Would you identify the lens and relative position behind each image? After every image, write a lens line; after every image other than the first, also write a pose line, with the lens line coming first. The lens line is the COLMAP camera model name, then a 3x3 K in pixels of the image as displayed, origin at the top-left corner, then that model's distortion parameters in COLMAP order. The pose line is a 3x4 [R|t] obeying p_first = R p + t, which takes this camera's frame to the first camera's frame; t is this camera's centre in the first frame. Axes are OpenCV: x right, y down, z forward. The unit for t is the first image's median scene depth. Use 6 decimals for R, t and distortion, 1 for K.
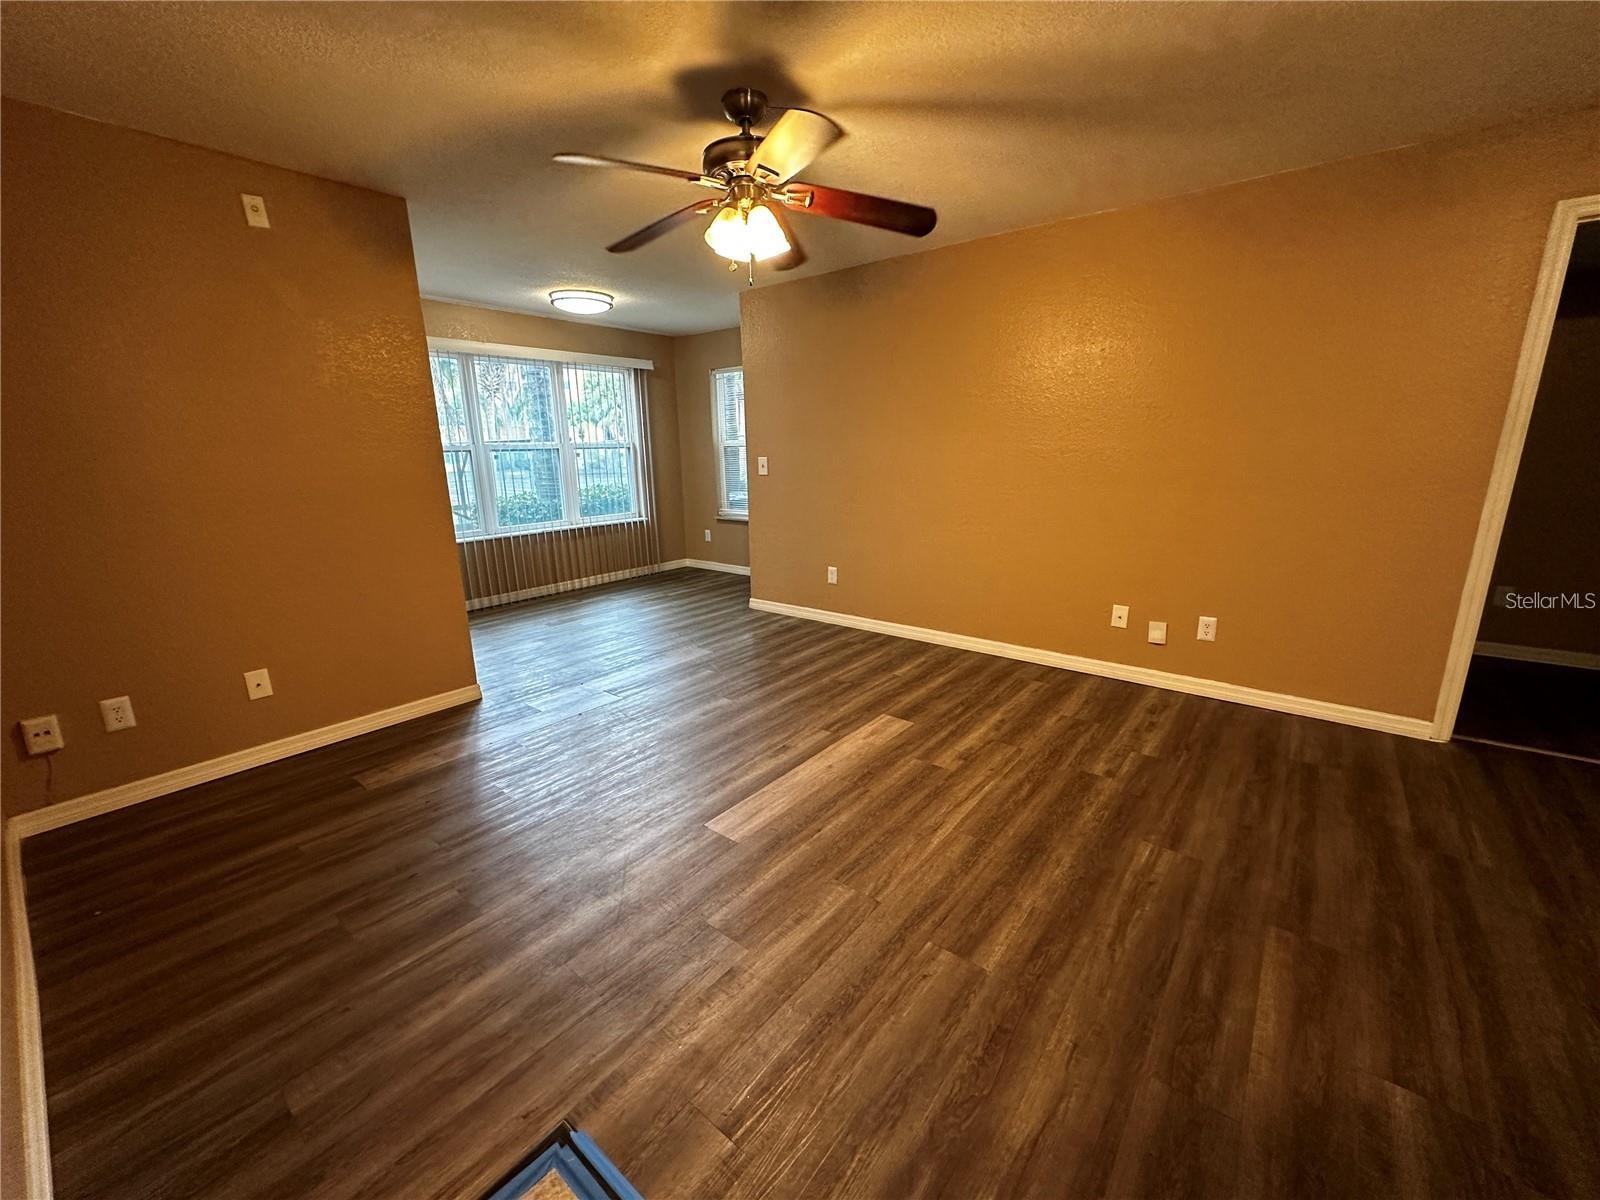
lens RADIAL K [[645.0, 0, 805.9], [0, 645.0, 608.8], [0, 0, 1]] dist [-0.002591, -0.000132]
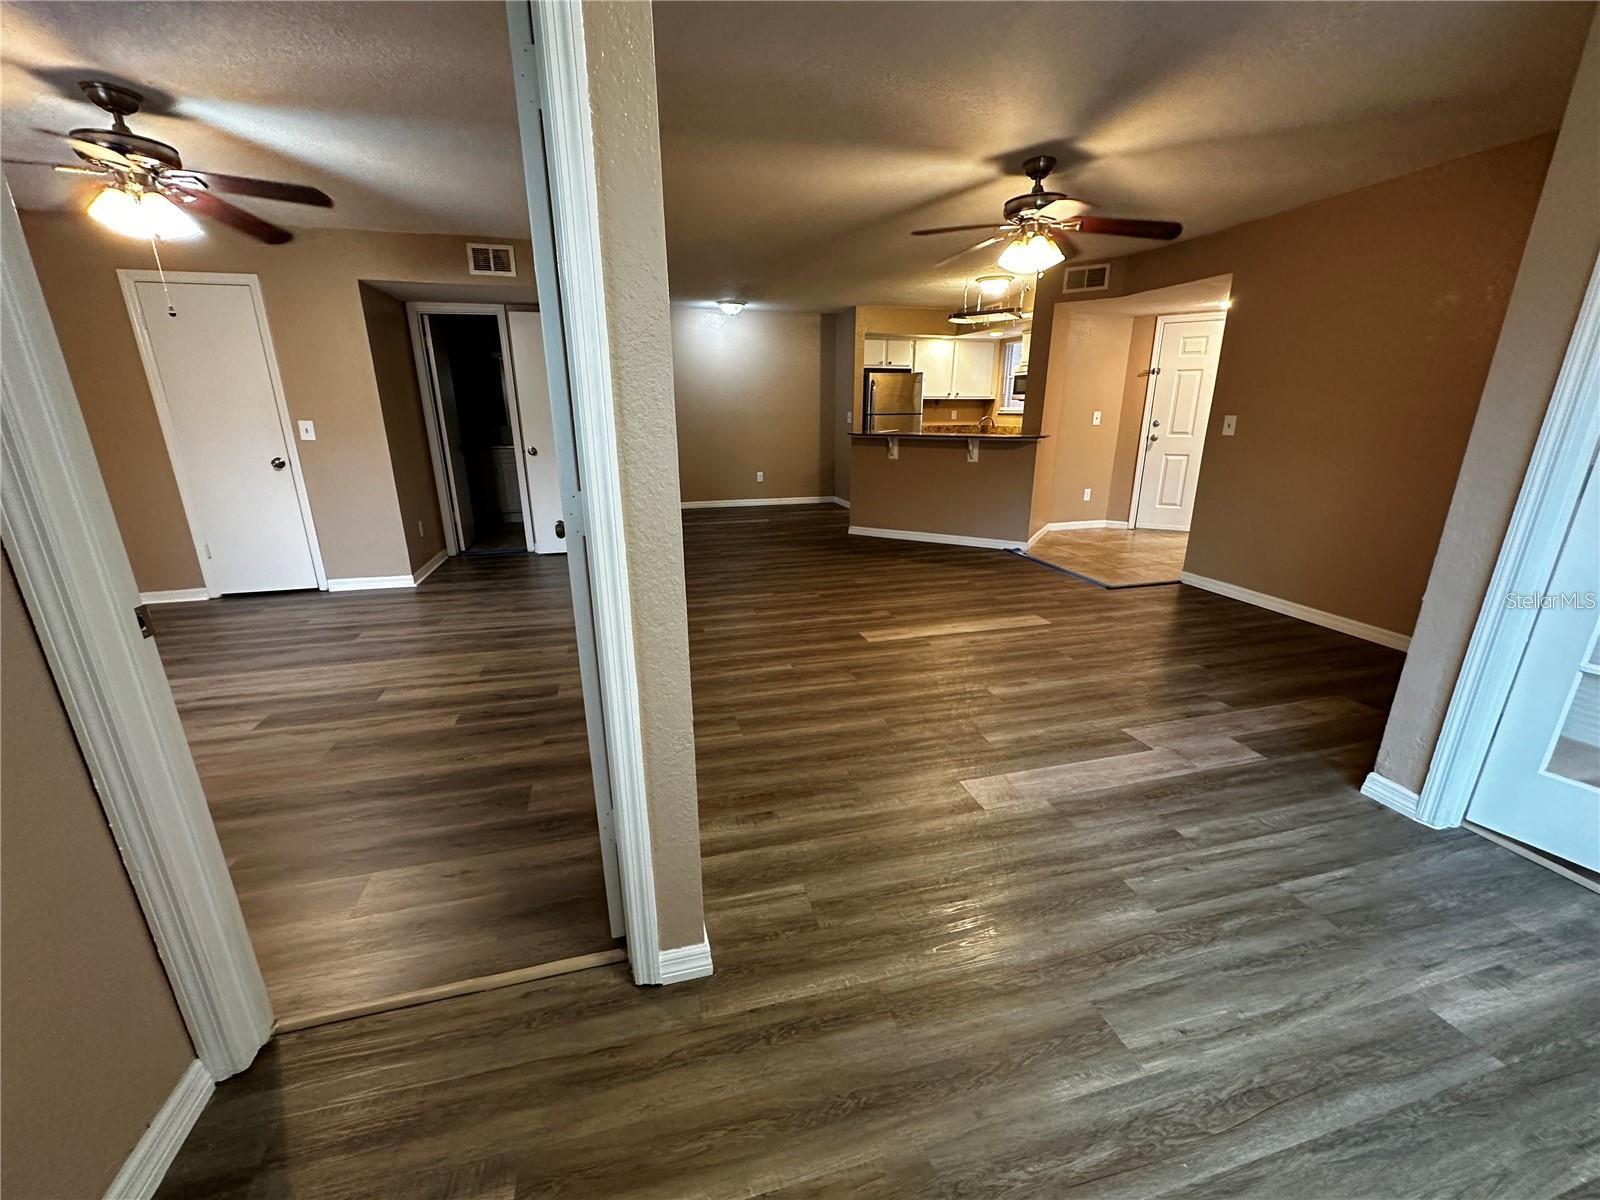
lens RADIAL K [[645.0, 0, 804.6], [0, 645.0, 597.9], [0, 0, 1]] dist [-0.002591, -0.000132]
pose [[-0.807454, -0.148830, 0.570848, -0.466903], [0.163433, 0.873344, 0.458868, -0.488611], [-0.566840, 0.463810, -0.680861, 1.968710]]
